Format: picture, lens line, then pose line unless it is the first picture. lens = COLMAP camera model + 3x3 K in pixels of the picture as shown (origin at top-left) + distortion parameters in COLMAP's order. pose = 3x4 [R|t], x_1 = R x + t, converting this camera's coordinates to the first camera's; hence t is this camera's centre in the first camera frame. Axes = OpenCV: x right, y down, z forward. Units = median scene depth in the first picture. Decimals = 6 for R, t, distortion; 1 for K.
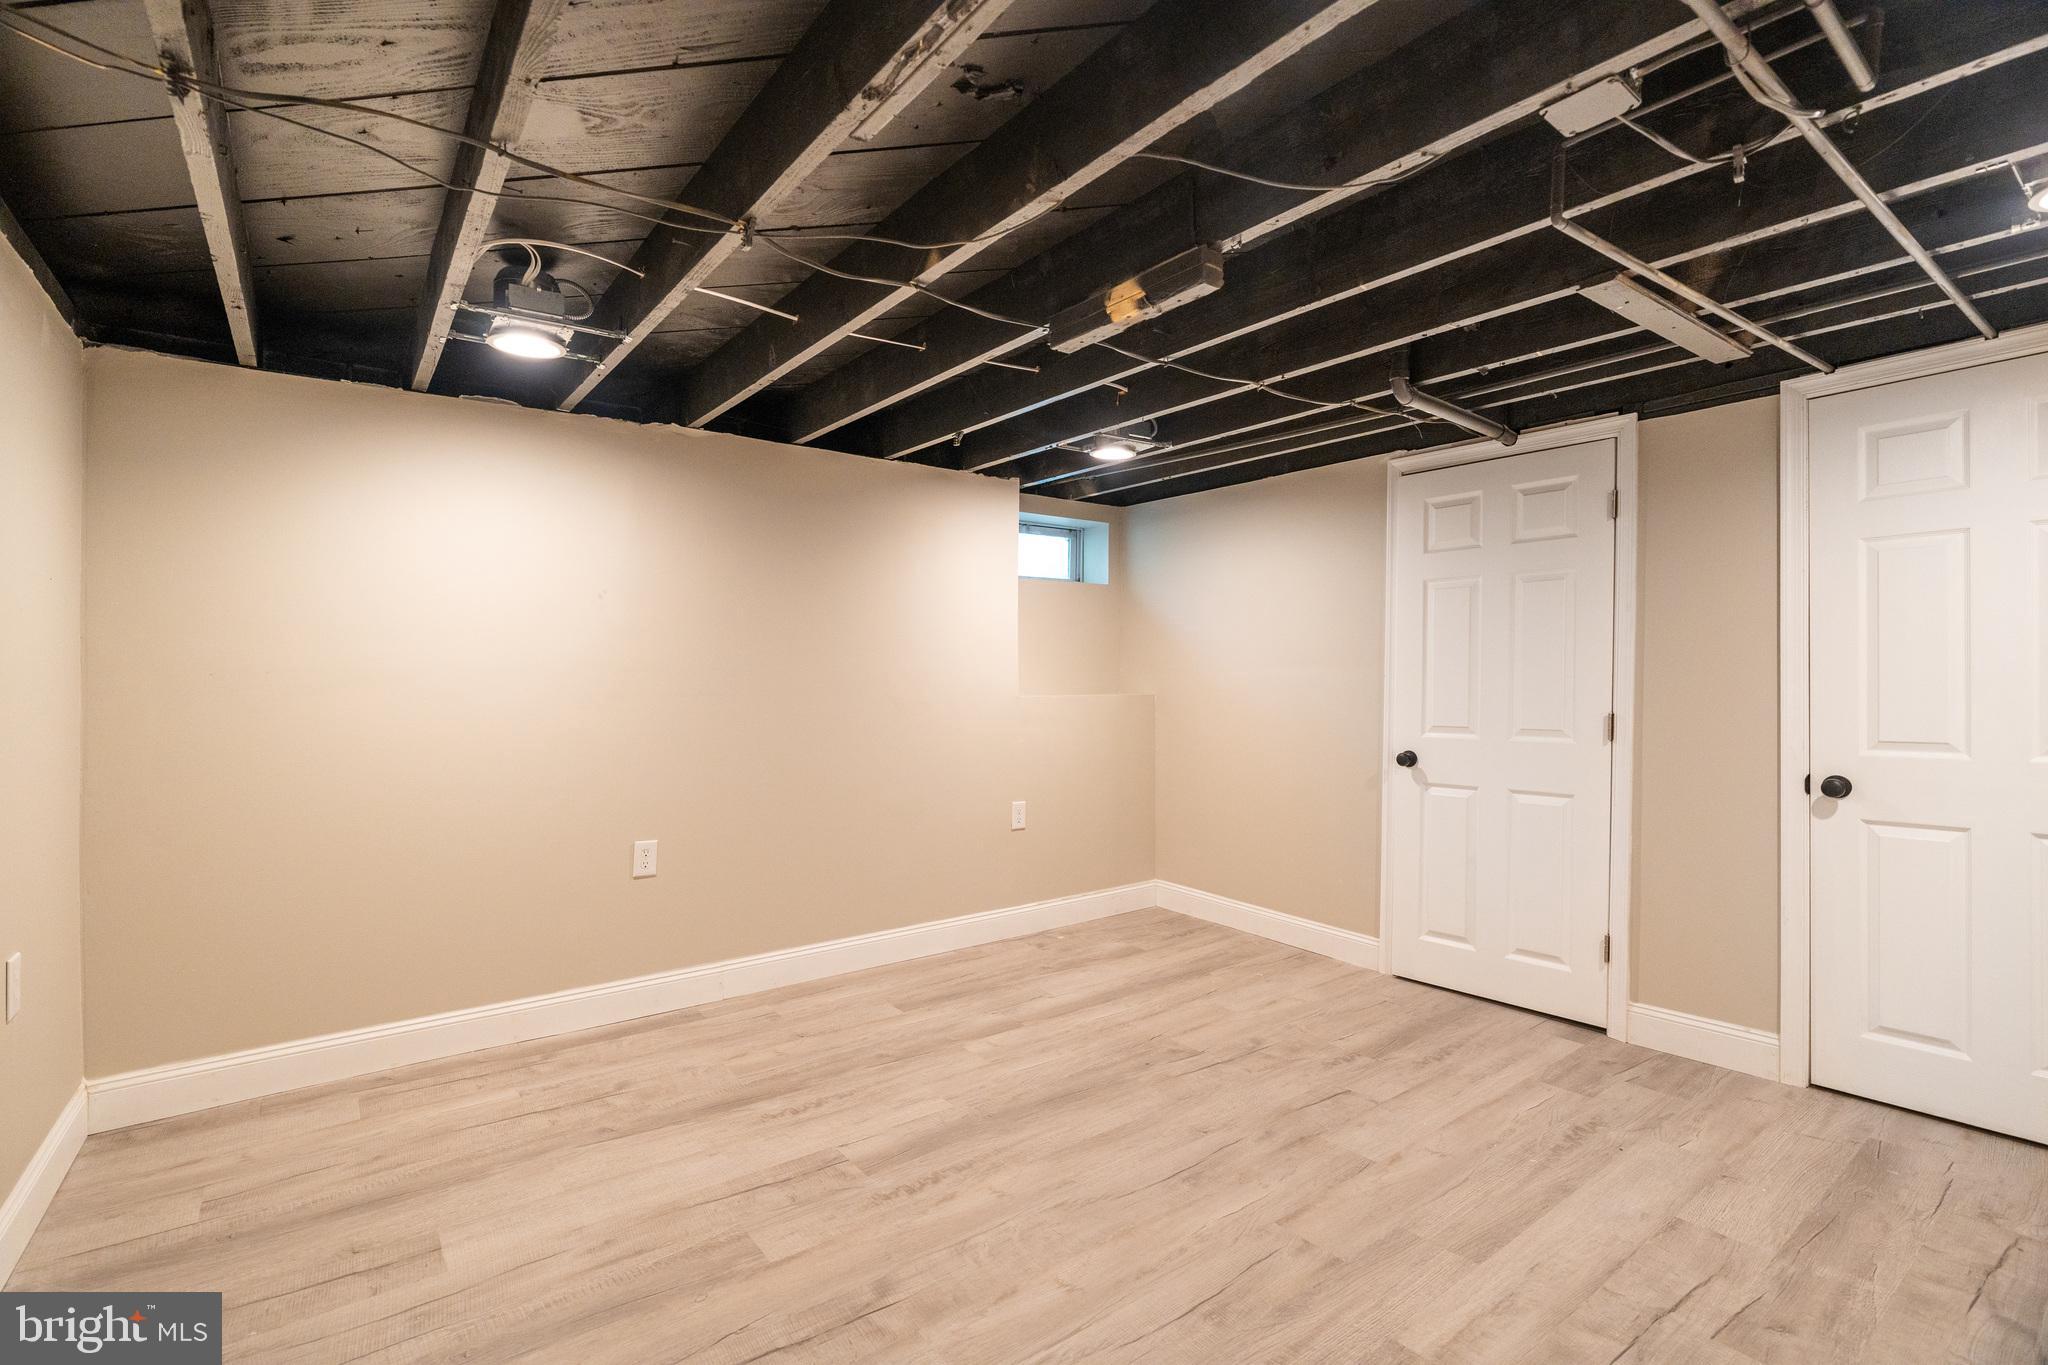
lens RADIAL K [[928.6, 0, 1020.2], [0, 928.6, 680.2], [0, 0, 1]] dist [-0.015294, 0.005963]
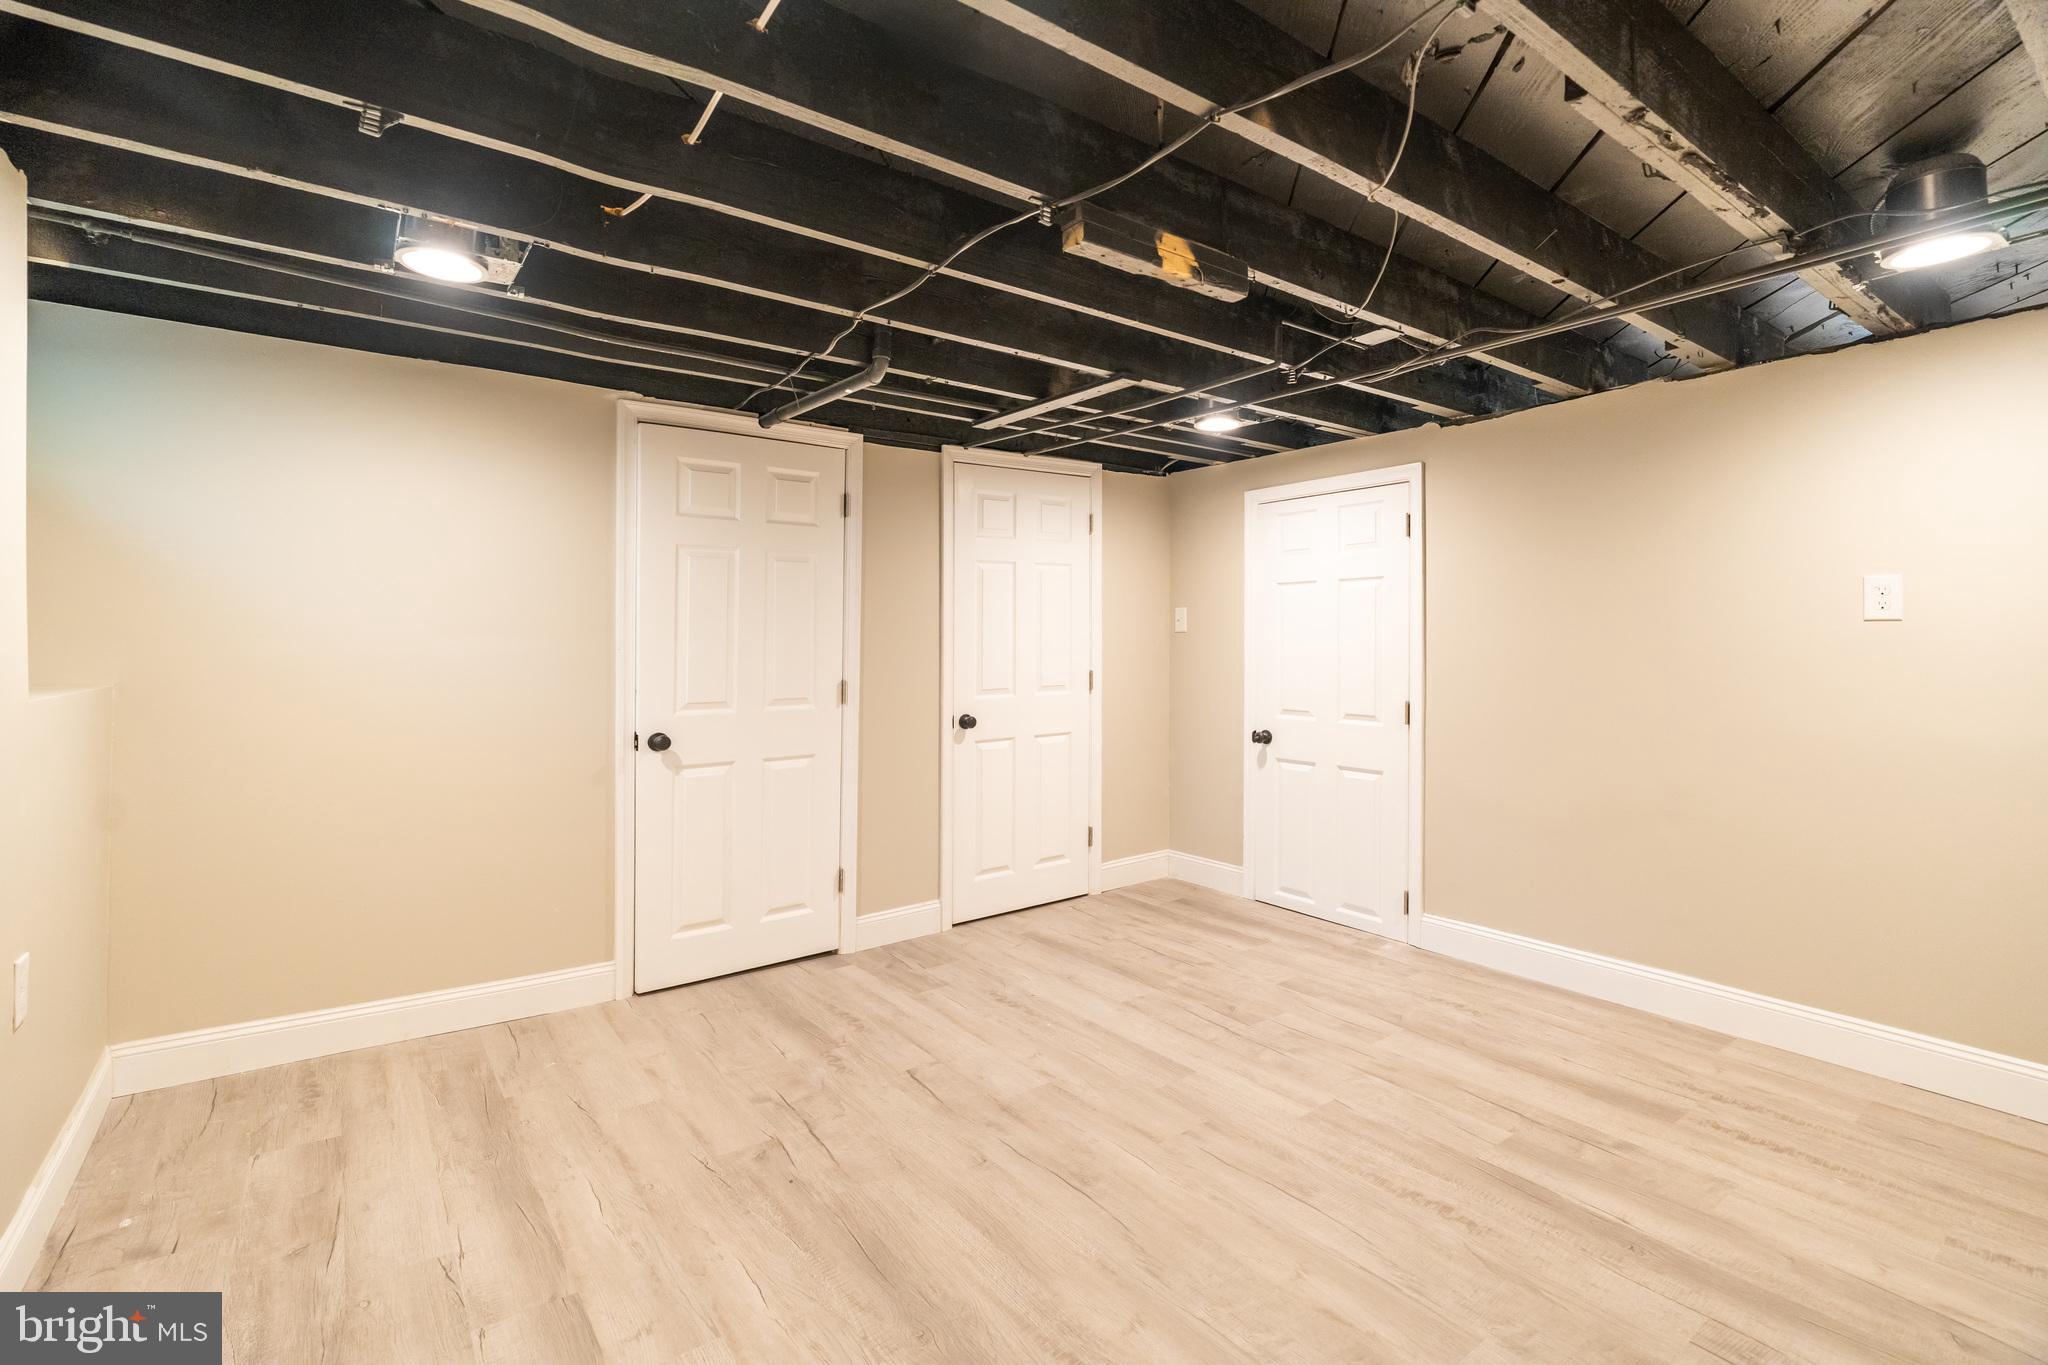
lens RADIAL K [[928.6, 0, 1022.8], [0, 928.6, 636.7], [0, 0, 1]] dist [-0.015294, 0.005963]
pose [[0.021838, 0.012914, 0.999678, -0.586734], [0.009035, 0.999873, -0.013114, -0.002398], [-0.999721, 0.009319, 0.021718, 0.793680]]
